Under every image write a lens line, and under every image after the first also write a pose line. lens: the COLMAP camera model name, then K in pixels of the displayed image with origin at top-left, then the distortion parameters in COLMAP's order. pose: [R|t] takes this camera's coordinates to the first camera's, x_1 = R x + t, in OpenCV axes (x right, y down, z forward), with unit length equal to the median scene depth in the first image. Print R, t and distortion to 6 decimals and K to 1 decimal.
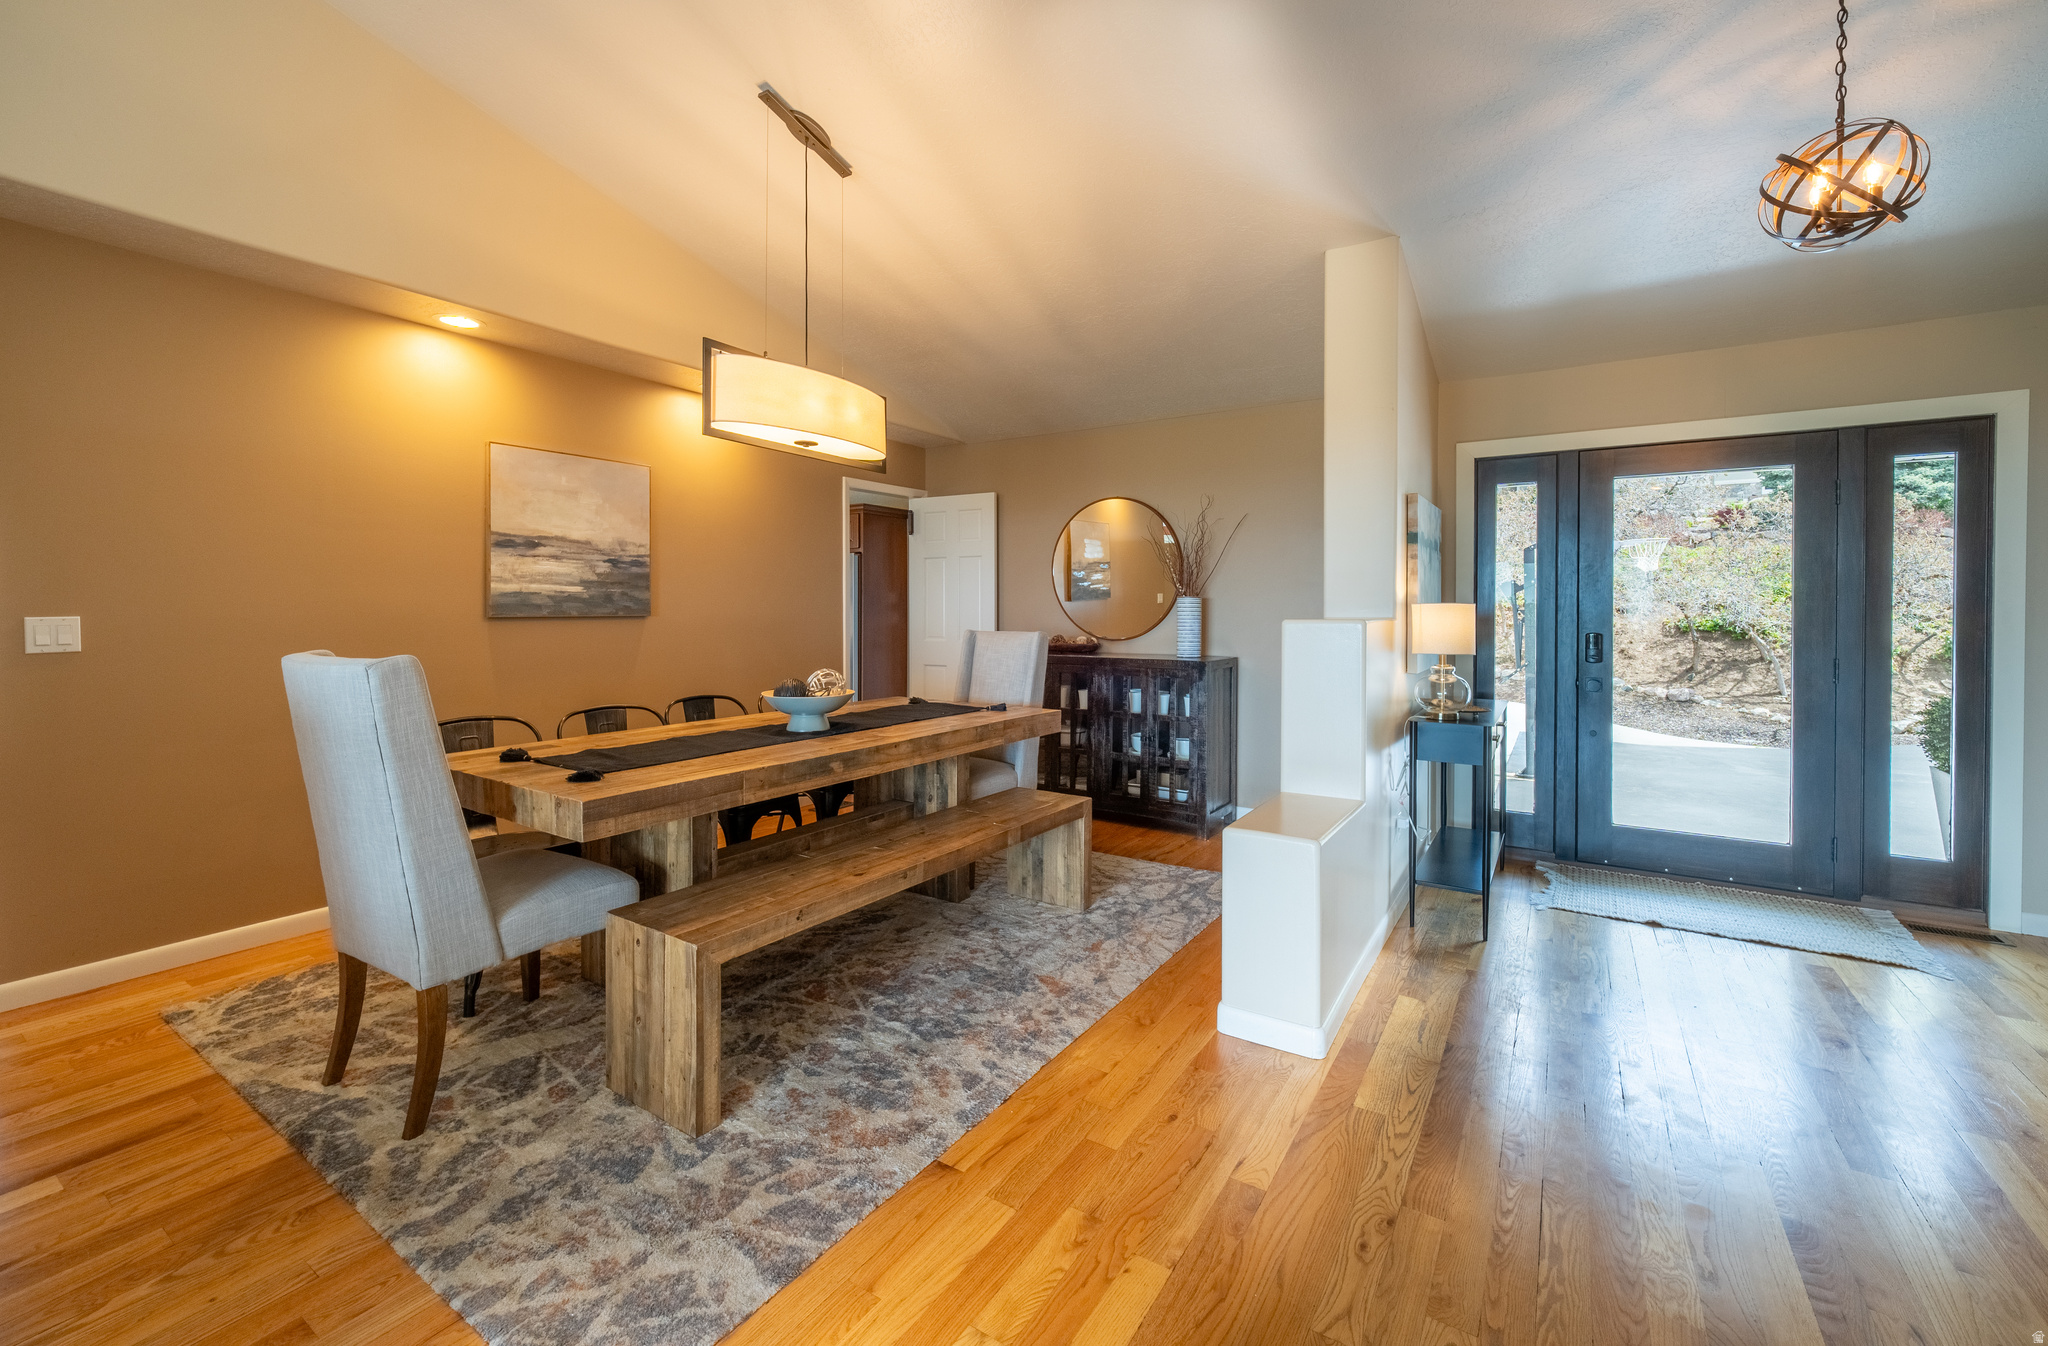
lens RADIAL K [[818.6, 0, 1058.2], [0, 818.6, 611.5], [0, 0, 1]] dist [-0.007493, 0.003691]
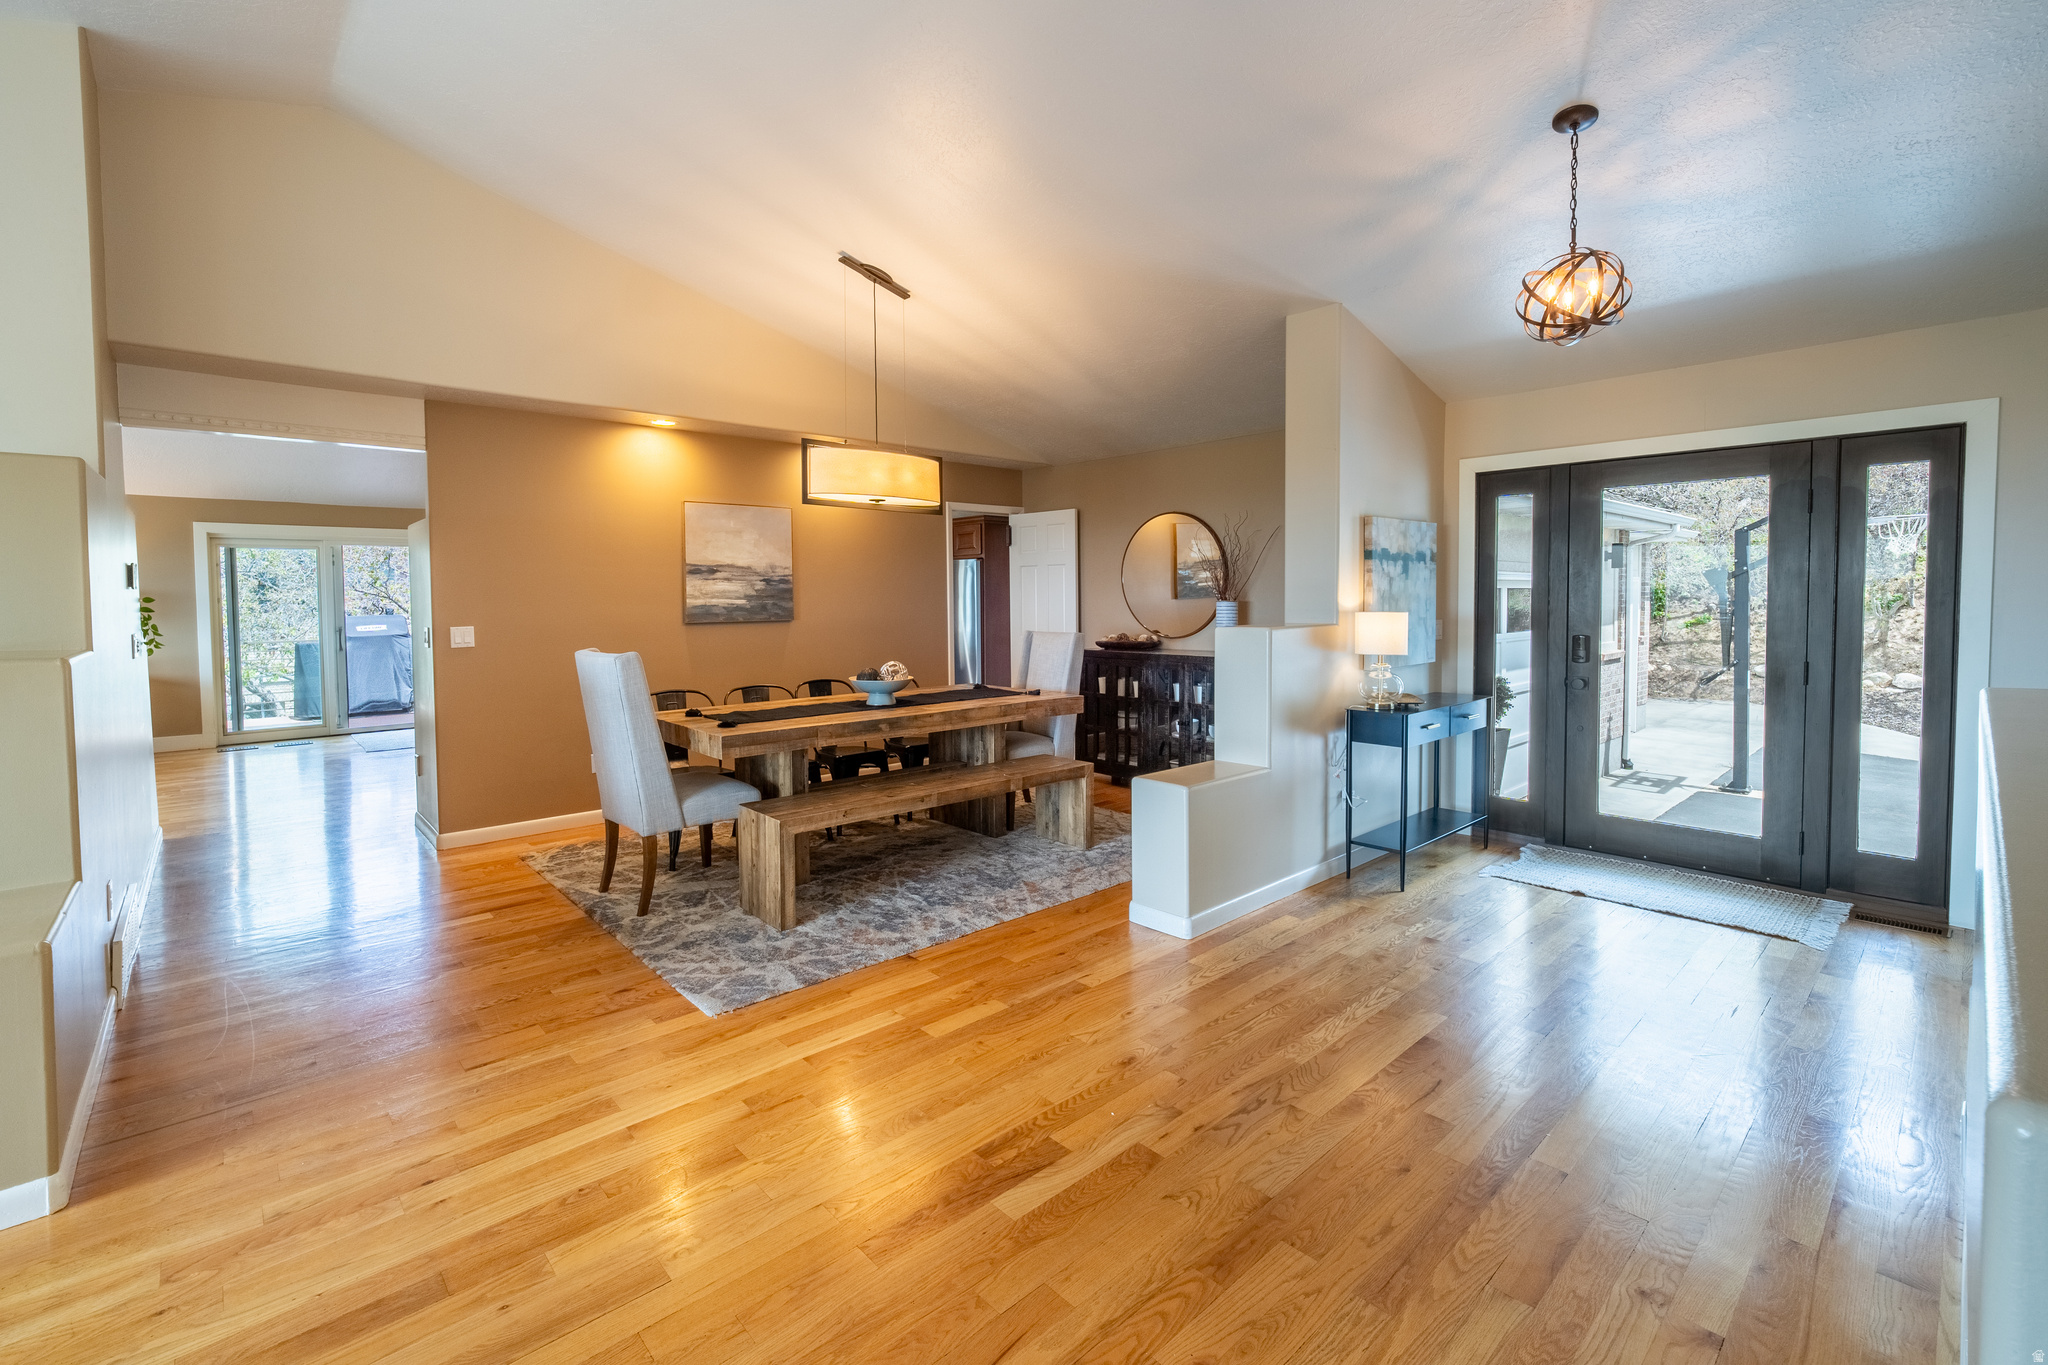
lens RADIAL K [[862.3, 0, 1023.3], [0, 862.3, 626.7], [0, 0, 1]] dist [-0.001522, 0.000000]
pose [[0.966280, 0.000460, -0.257493, 0.367745], [0.007348, 0.999542, 0.029361, -0.036045], [0.257388, -0.030263, 0.965834, -0.432768]]
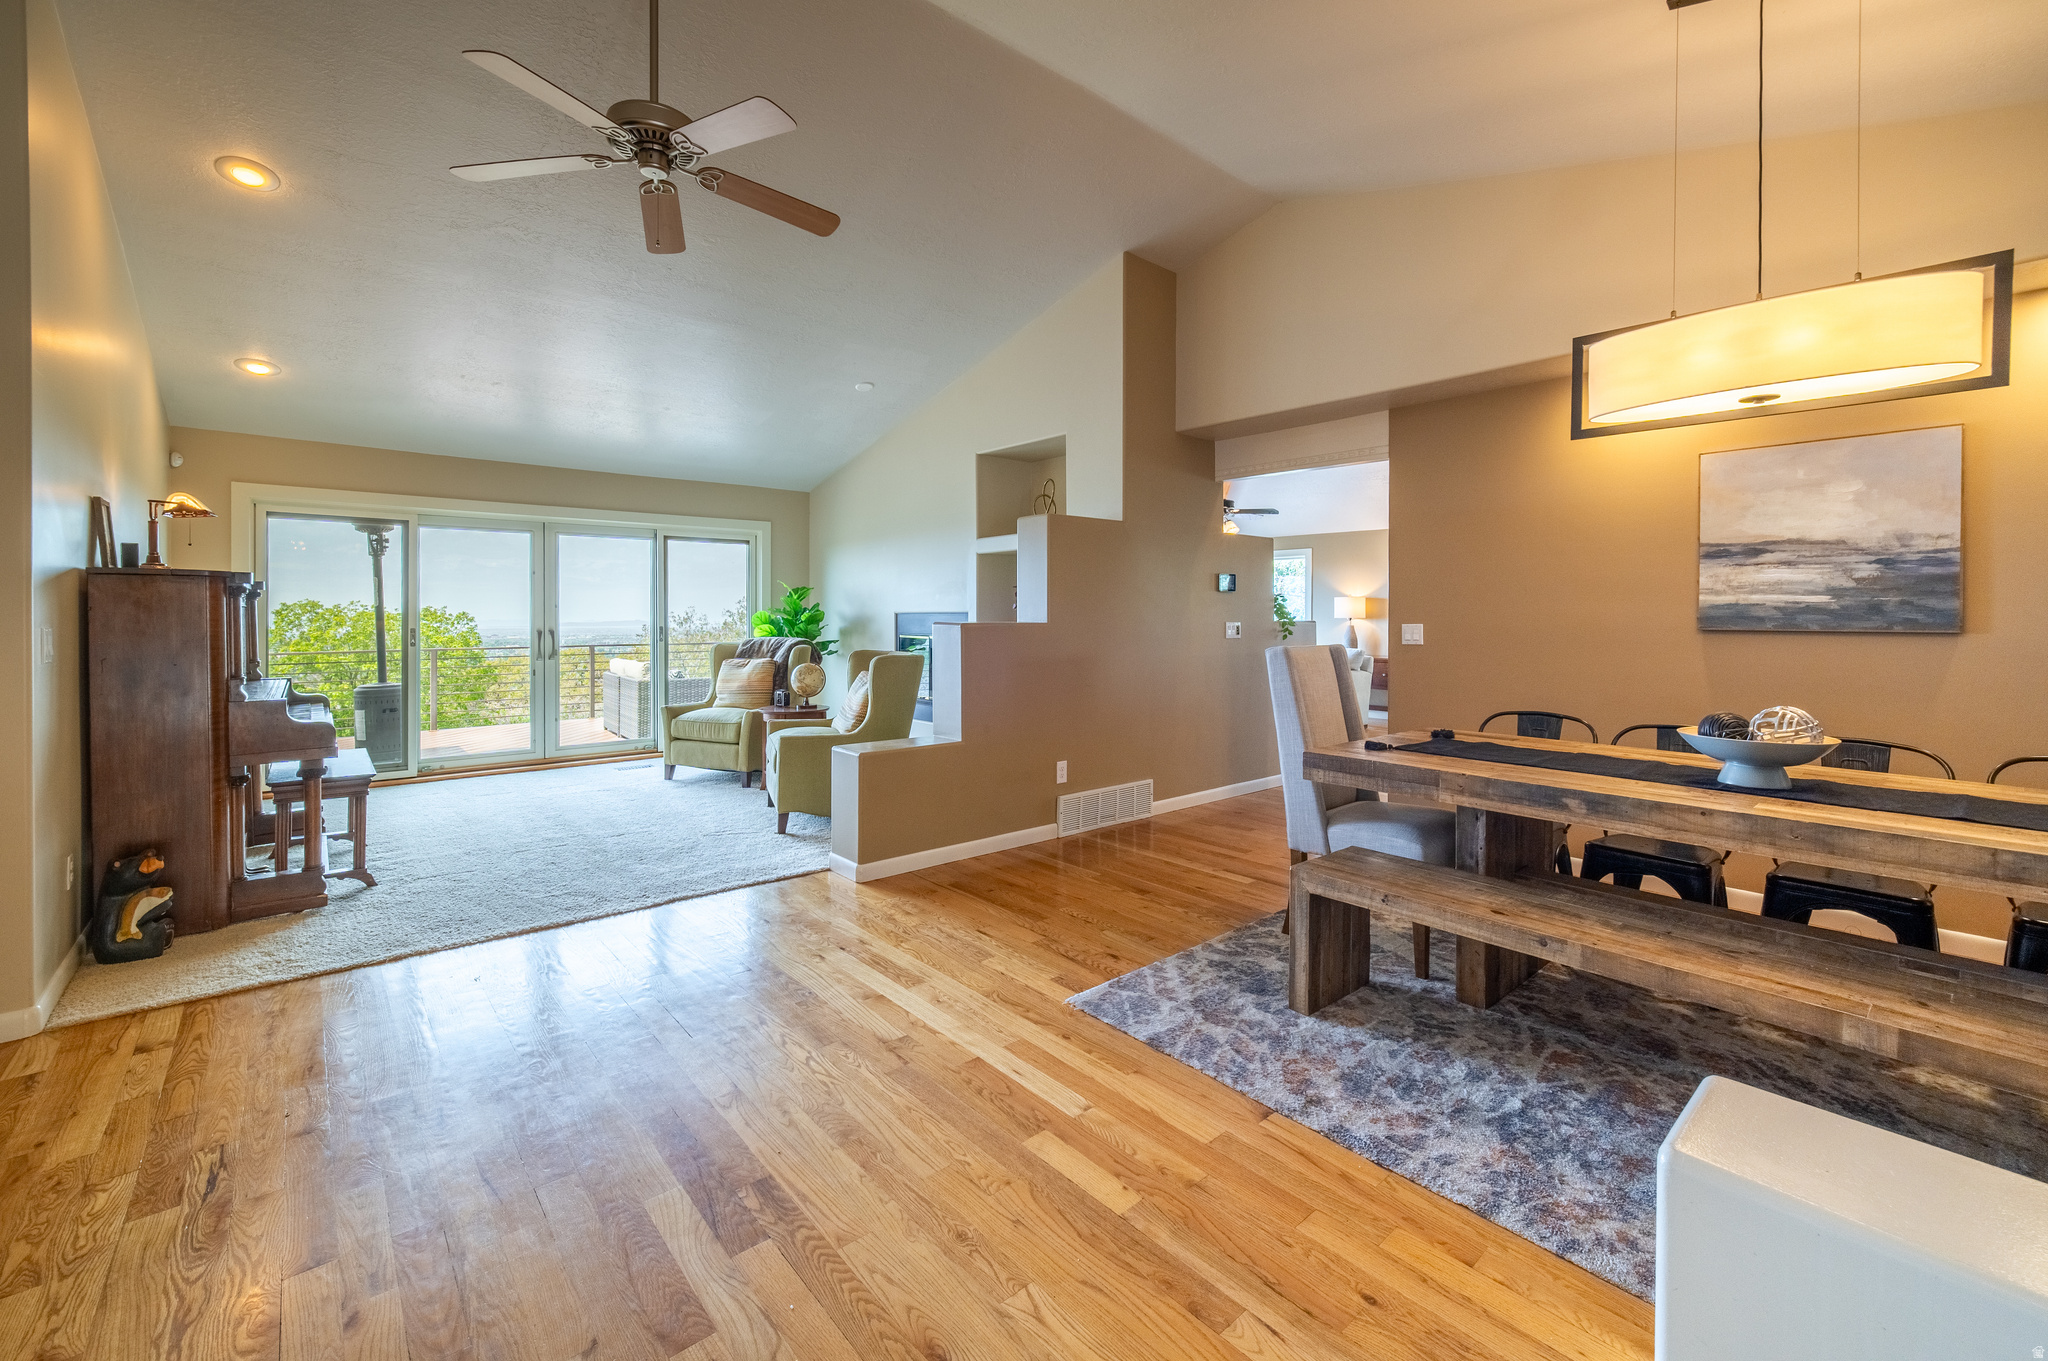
lens RADIAL K [[862.3, 0, 1023.3], [0, 862.3, 624.7], [0, 0, 1]] dist [-0.001522, 0.000000]
pose [[-0.289100, 0.007079, -0.957273, 0.739116], [-0.008638, 0.999913, 0.010003, -0.003409], [0.957260, 0.011161, -0.289013, 0.688578]]
